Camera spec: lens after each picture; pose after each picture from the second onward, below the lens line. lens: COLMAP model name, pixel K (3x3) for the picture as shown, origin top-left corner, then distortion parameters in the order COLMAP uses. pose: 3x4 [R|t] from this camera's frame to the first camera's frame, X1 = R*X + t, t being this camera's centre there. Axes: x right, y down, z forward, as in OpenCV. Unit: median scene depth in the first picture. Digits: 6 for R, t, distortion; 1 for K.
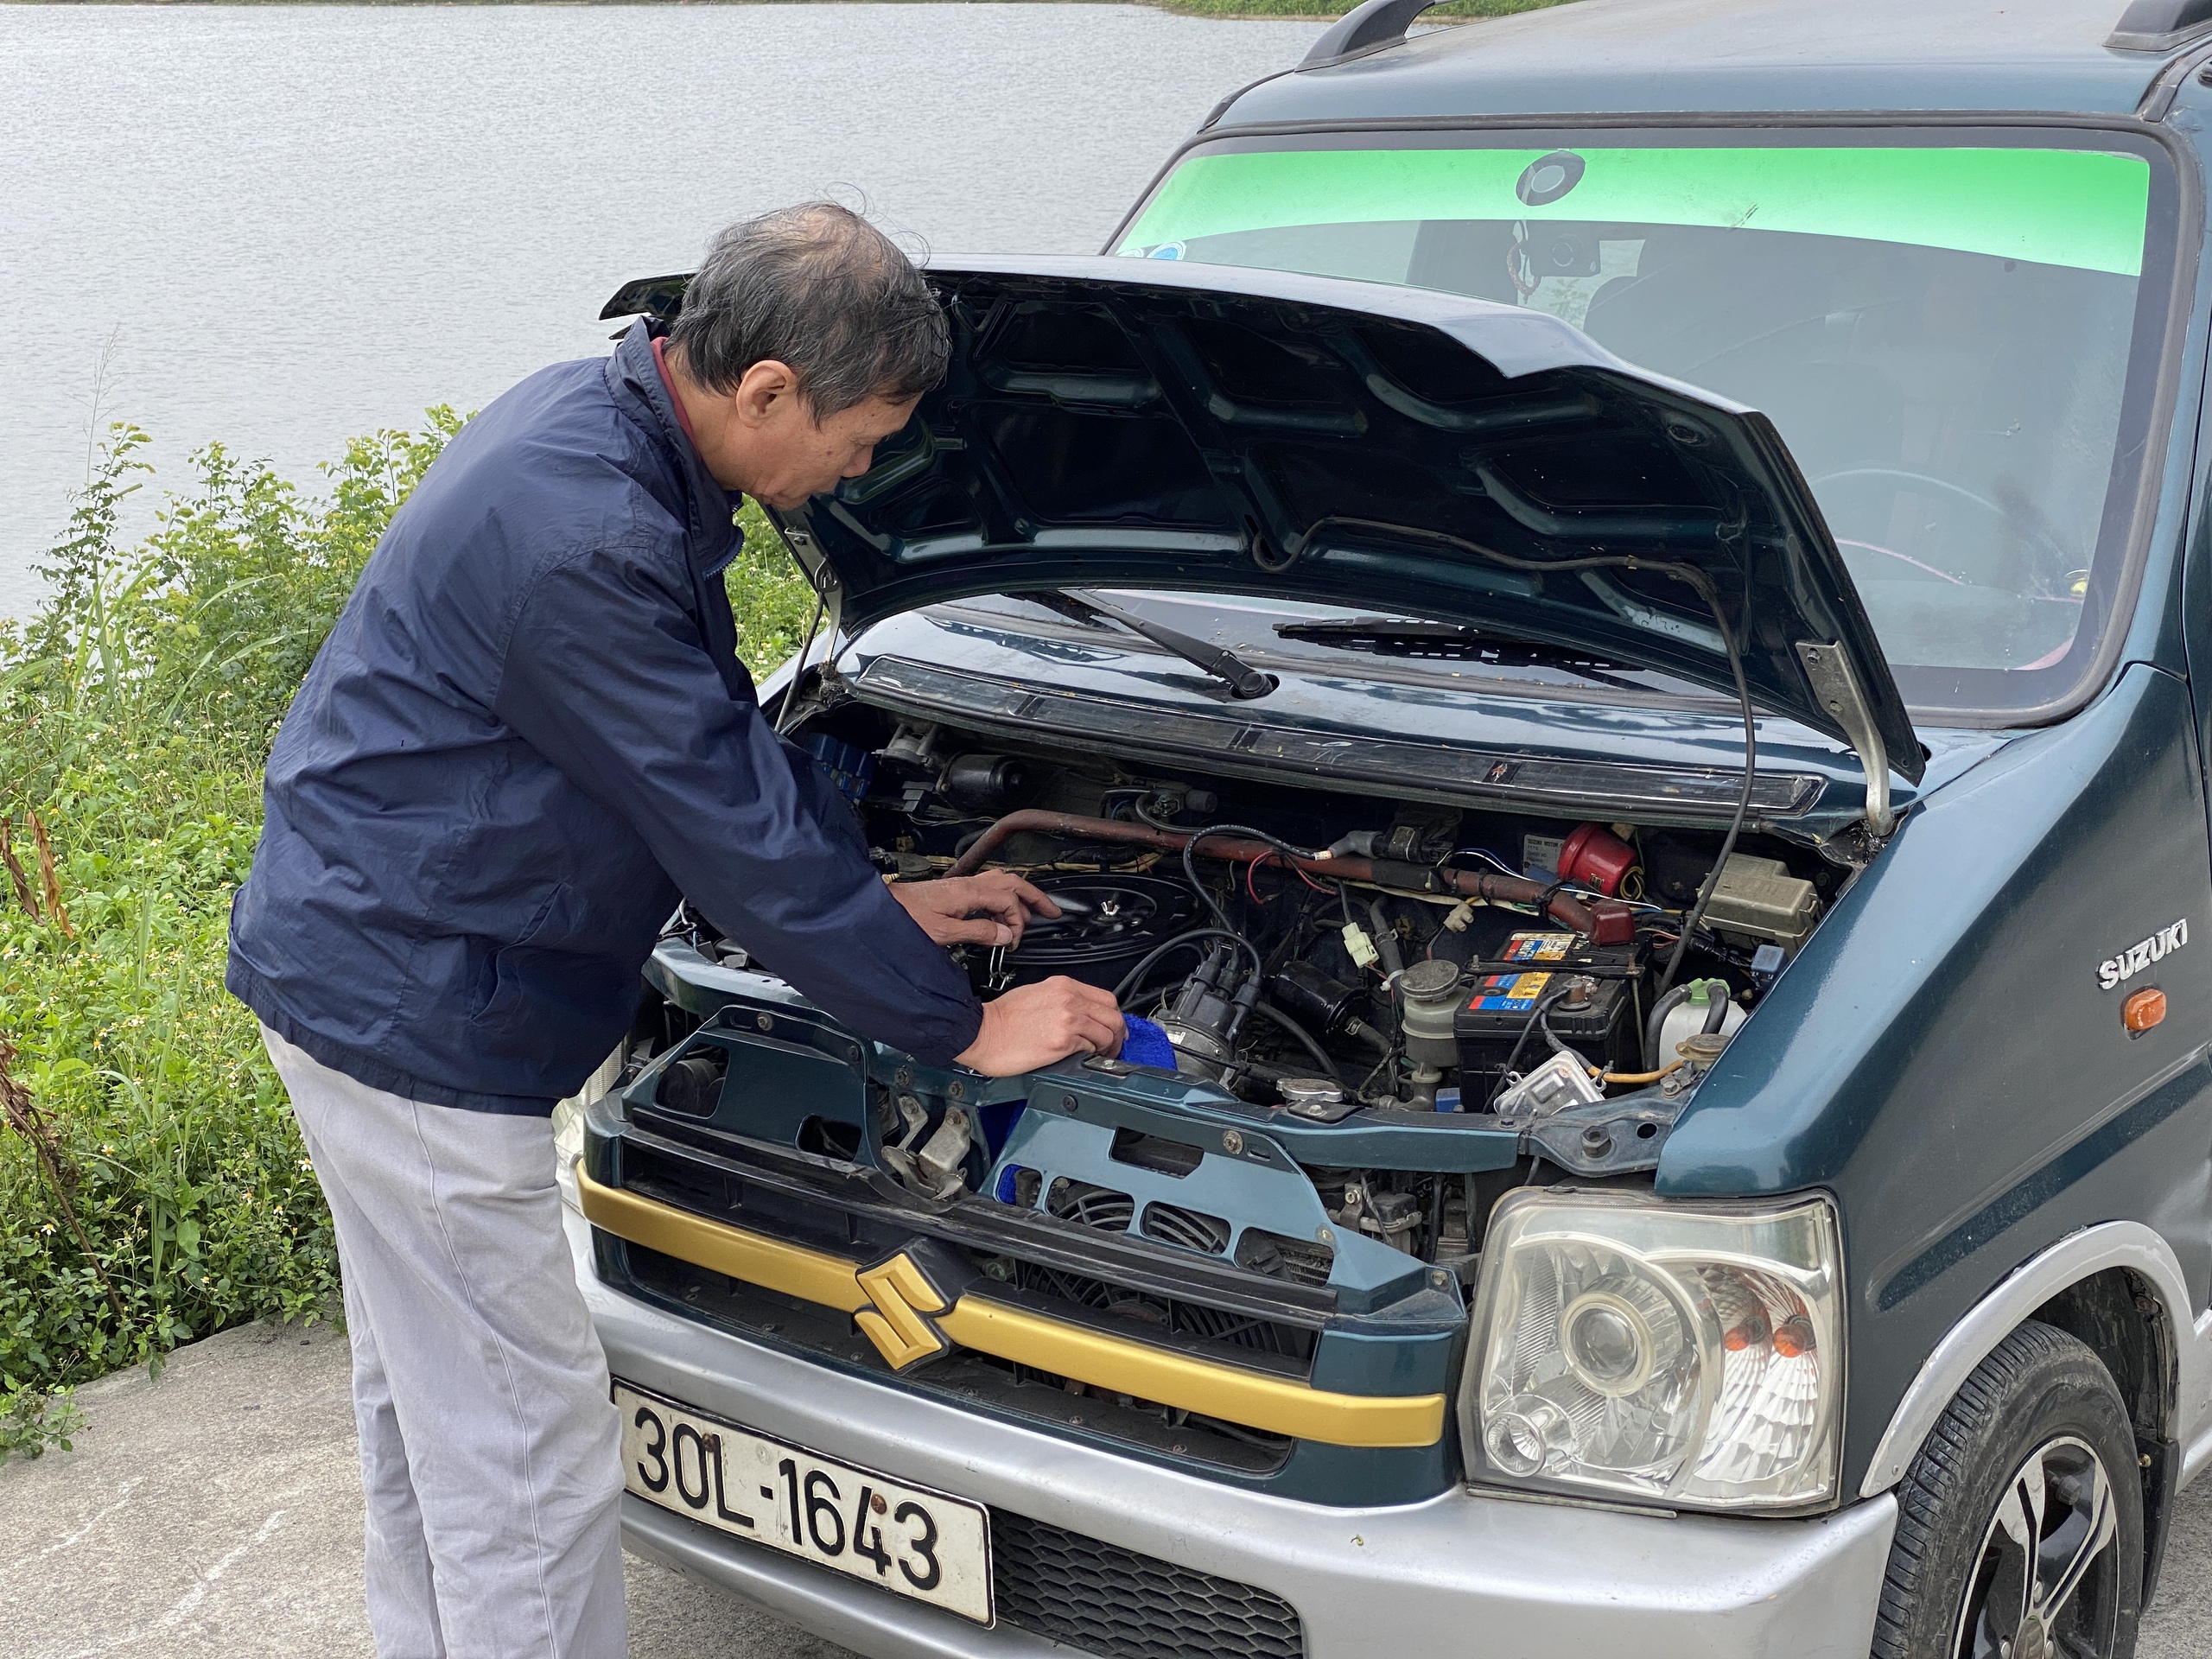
lens RADIAL K [[3247.0, 0, 1091.1], [0, 3247.0, 818.3], [0, 0, 1]] dist [0.132160, 0.000000]
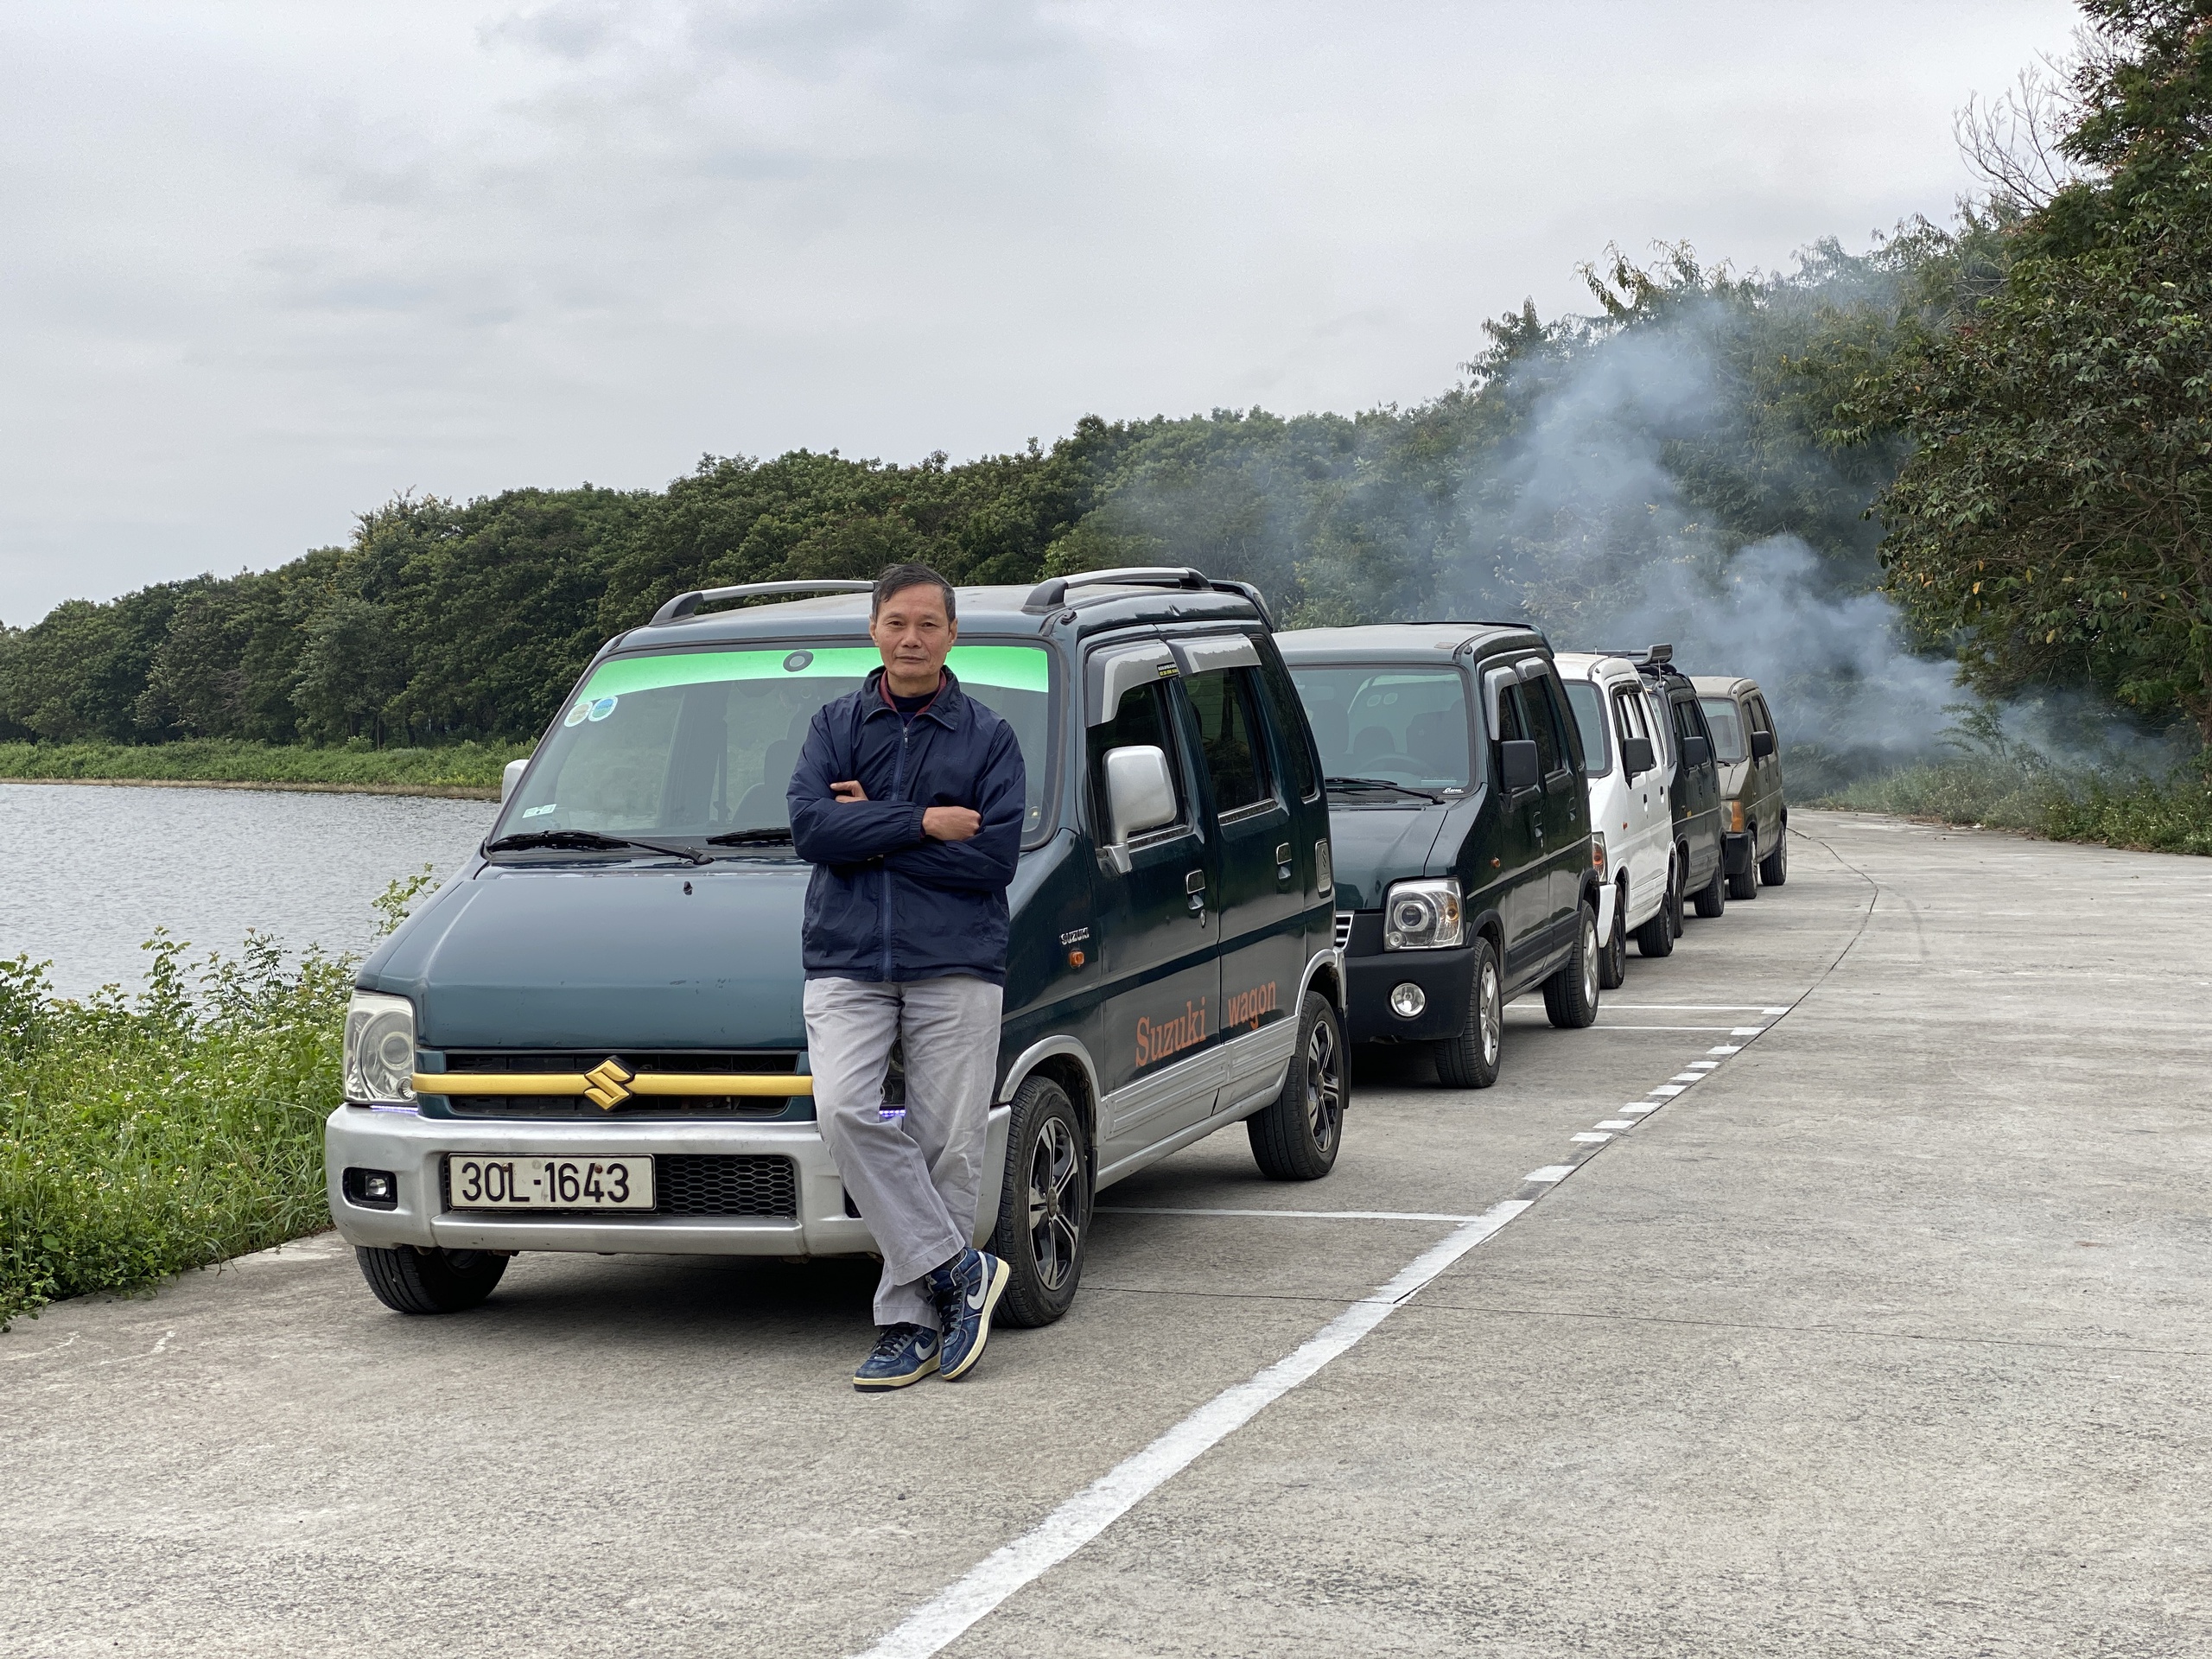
lens RADIAL K [[3247.0, 0, 1090.2], [0, 3247.0, 773.0], [0, 0, 1]] dist [0.132160, 0.000000]
pose [[0.935077, 0.005800, 0.354397, -0.566333], [0.078700, 0.971511, -0.223547, 0.482712], [-0.345597, 0.236925, 0.907981, -1.328959]]
